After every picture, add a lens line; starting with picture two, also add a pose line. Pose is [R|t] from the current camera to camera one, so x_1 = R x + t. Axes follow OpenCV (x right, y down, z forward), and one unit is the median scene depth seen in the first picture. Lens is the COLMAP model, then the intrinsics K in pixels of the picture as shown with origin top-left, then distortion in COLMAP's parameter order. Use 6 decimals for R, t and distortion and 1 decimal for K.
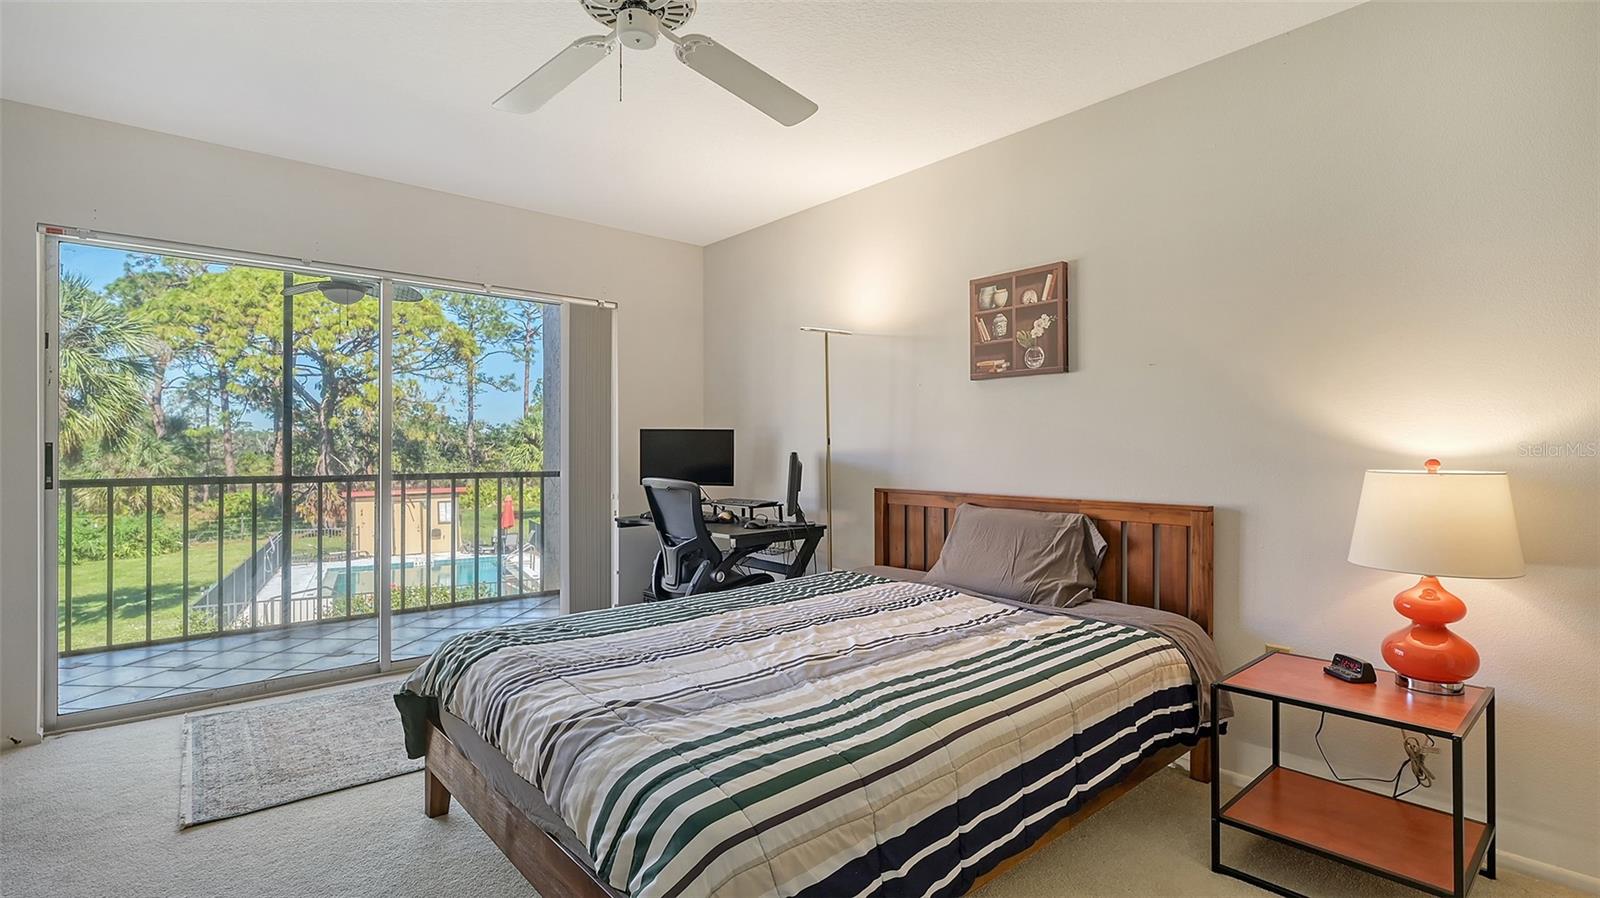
lens RADIAL K [[742.0, 0, 803.9], [0, 742.0, 446.2], [0, 0, 1]] dist [-0.000852, 0.000550]
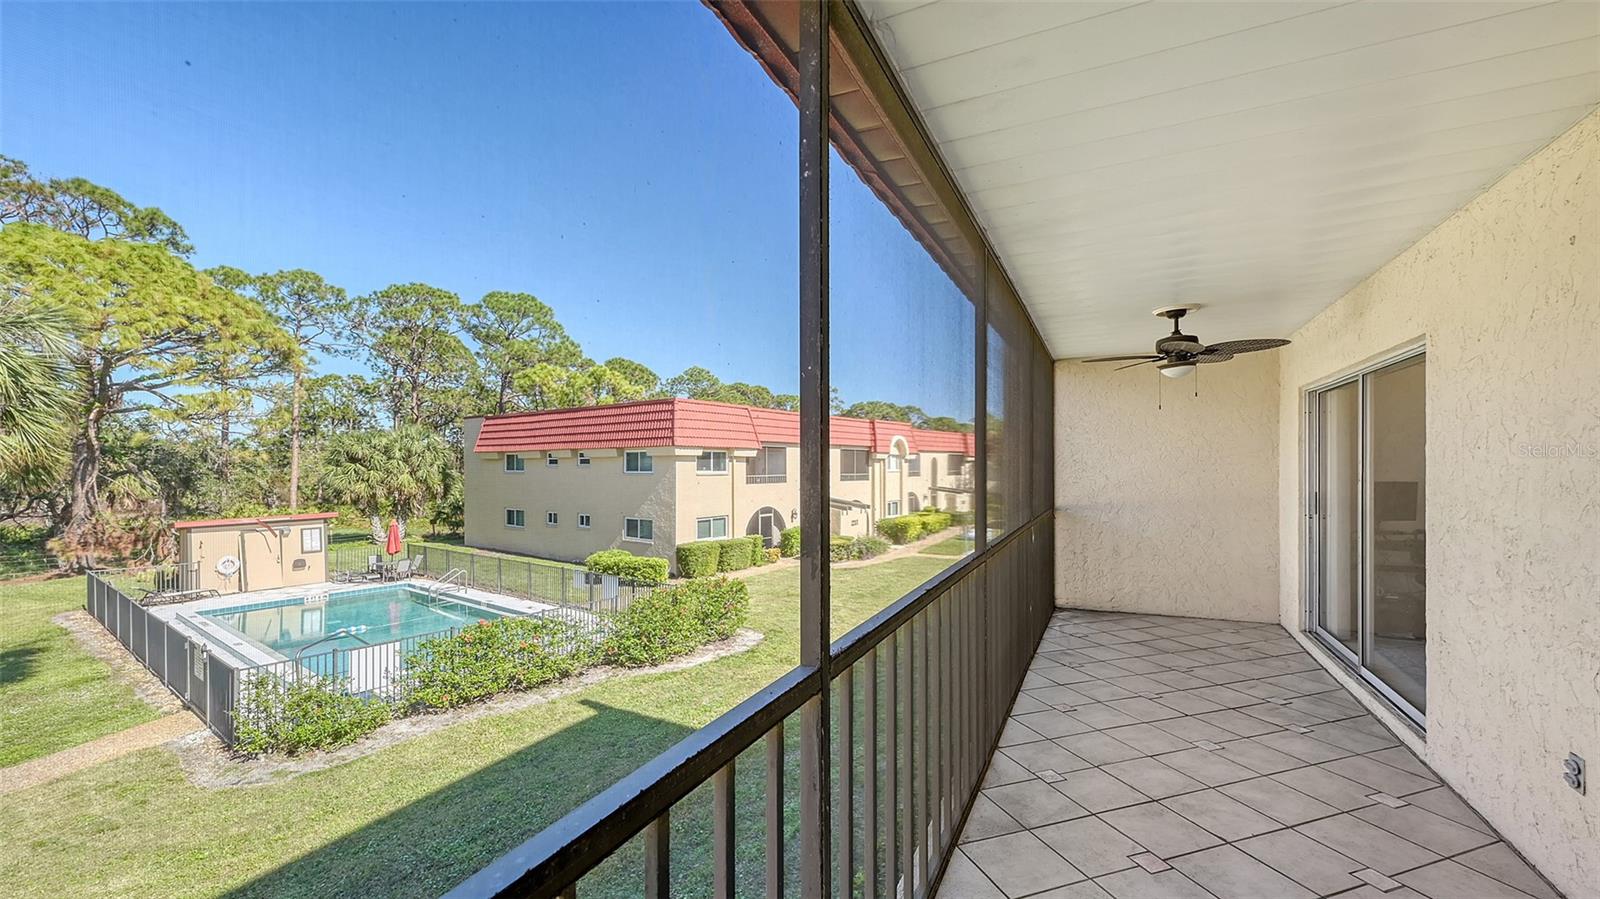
lens RADIAL K [[643.5, 0, 797.0], [0, 643.5, 461.4], [0, 0, 1]] dist [0.013132, 0.000148]
pose [[0.925032, 0.004816, 0.379859, -0.361808], [-0.004094, 0.999988, -0.002709, -0.011824], [-0.379867, 0.000951, 0.925041, 0.063277]]
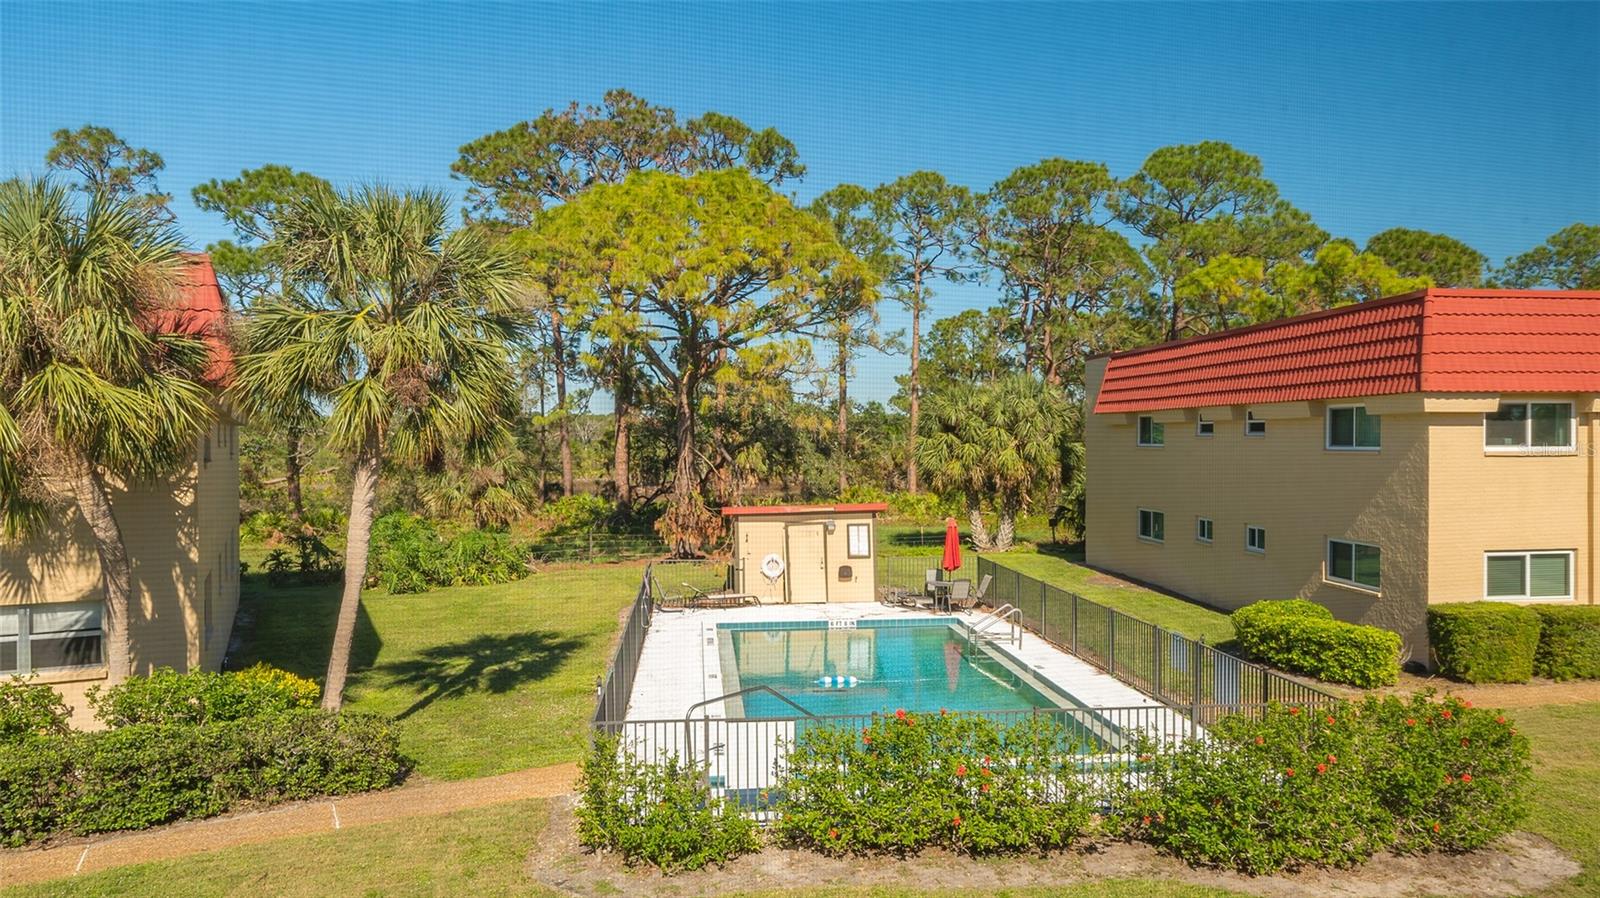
lens RADIAL K [[1064.5, 0, 808.5], [0, 1064.5, 449.2], [0, 0, 1]] dist [0.002655, -0.000717]
pose [[0.913748, 0.003864, -0.406262, -0.222466], [0.003611, 0.999838, 0.017631, -0.011864], [0.406264, -0.017578, 0.913586, 0.202670]]
